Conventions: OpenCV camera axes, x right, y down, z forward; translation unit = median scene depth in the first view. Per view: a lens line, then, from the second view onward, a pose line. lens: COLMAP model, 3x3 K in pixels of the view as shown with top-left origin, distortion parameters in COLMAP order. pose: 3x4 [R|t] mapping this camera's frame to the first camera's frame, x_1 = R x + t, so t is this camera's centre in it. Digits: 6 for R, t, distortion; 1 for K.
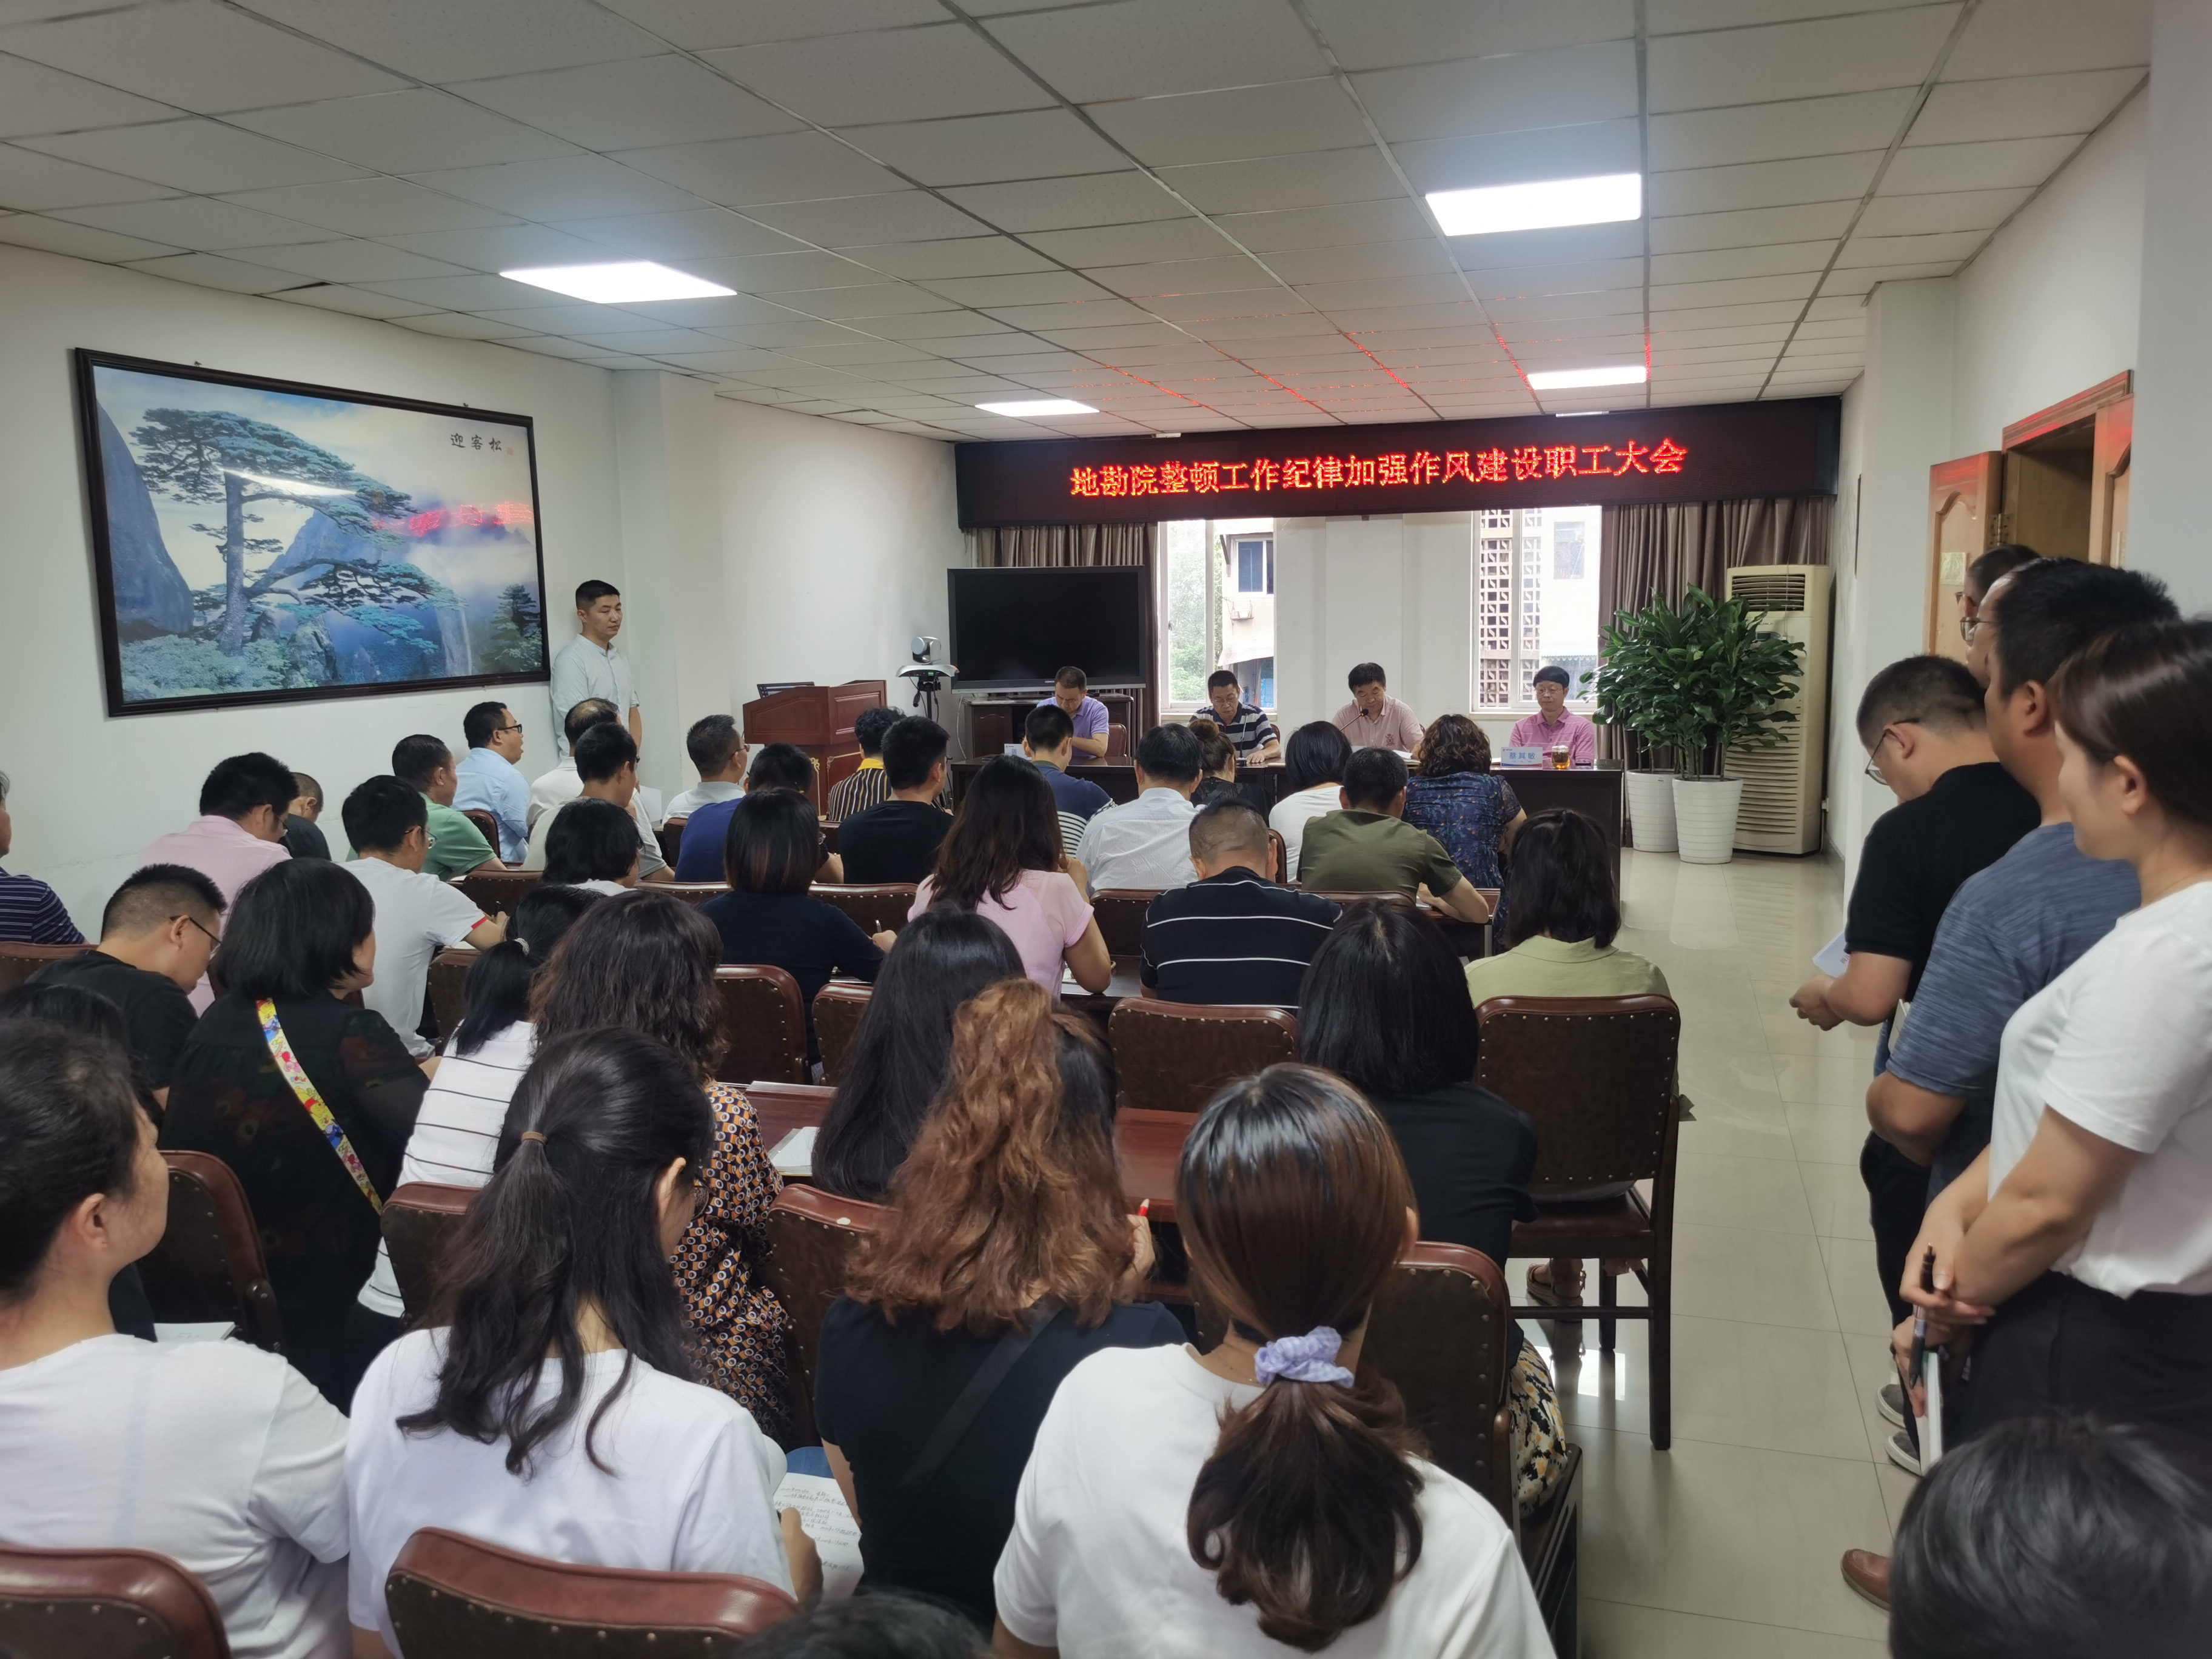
lens RADIAL K [[1707.7, 0, 1102.5], [0, 1707.7, 822.0], [0, 0, 1]] dist [0.042888, -0.043631]
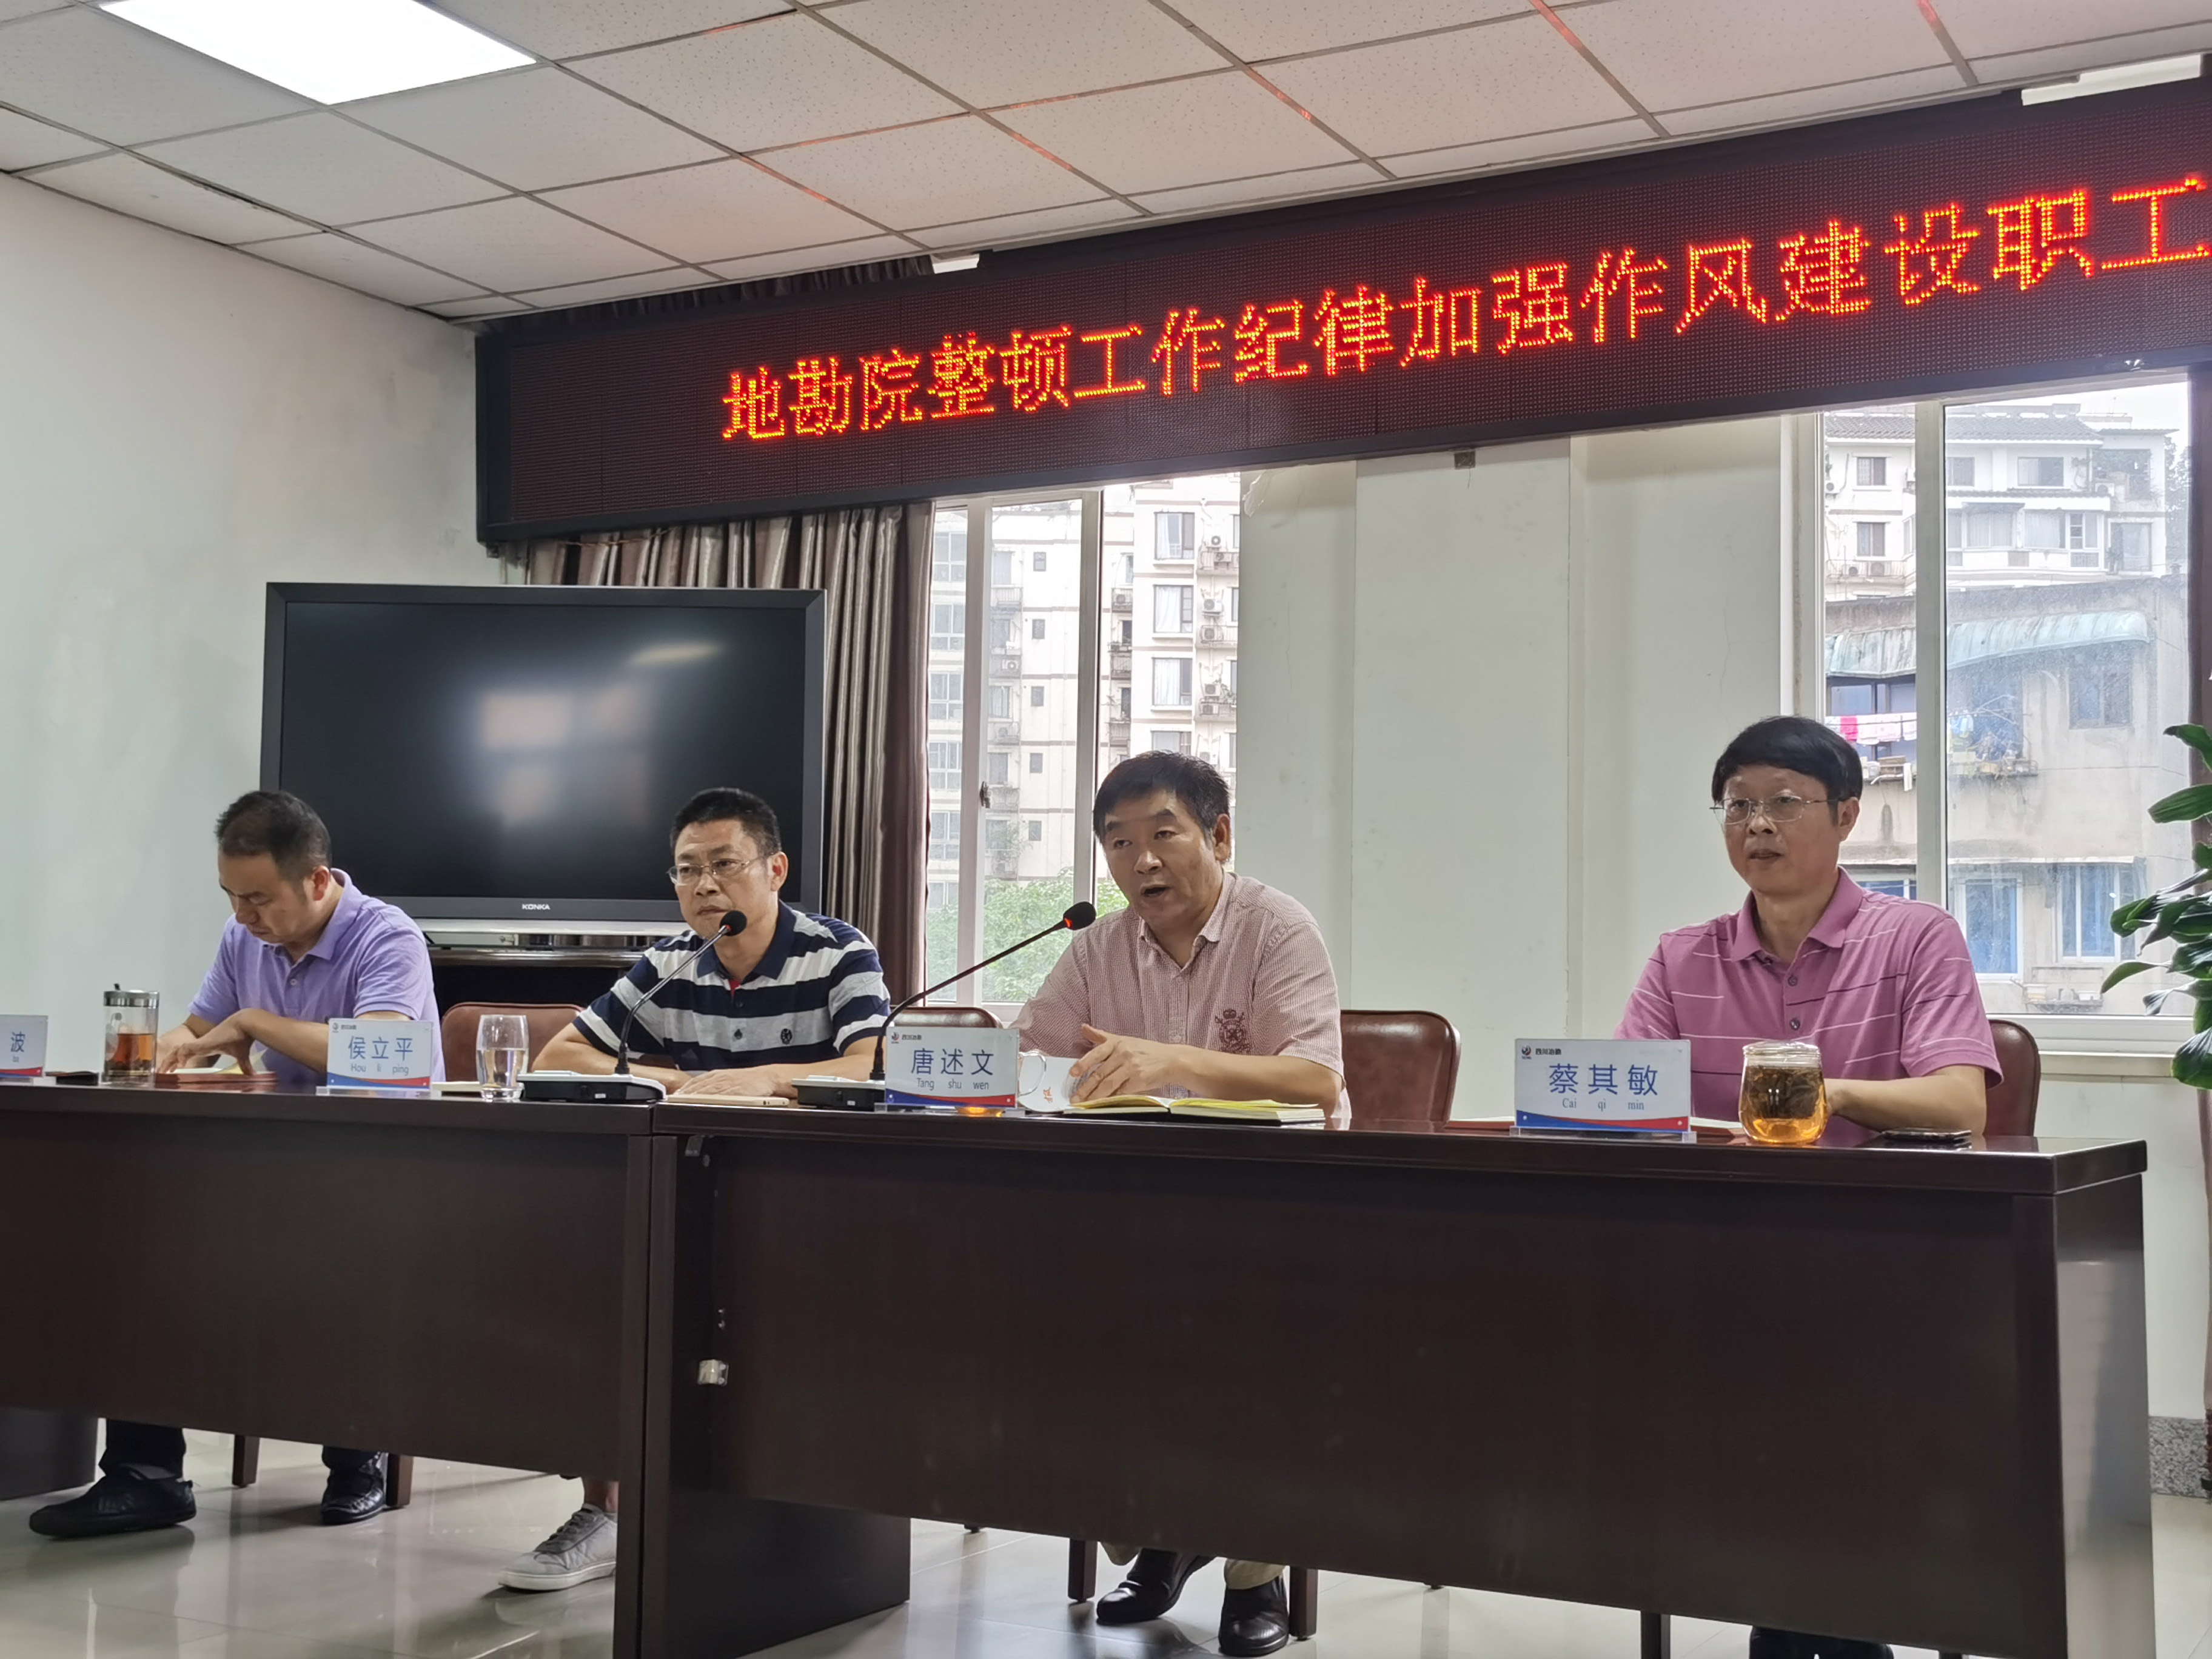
lens RADIAL K [[2608.3, 0, 1092.3], [0, 2608.3, 821.9], [0, 0, 1]] dist [0.061062, 0.000000]
pose [[0.980442, 0.019116, -0.195879, 0.185565], [-0.057518, 0.979651, -0.192291, -0.002766], [0.188217, 0.199797, 0.961590, 0.503457]]
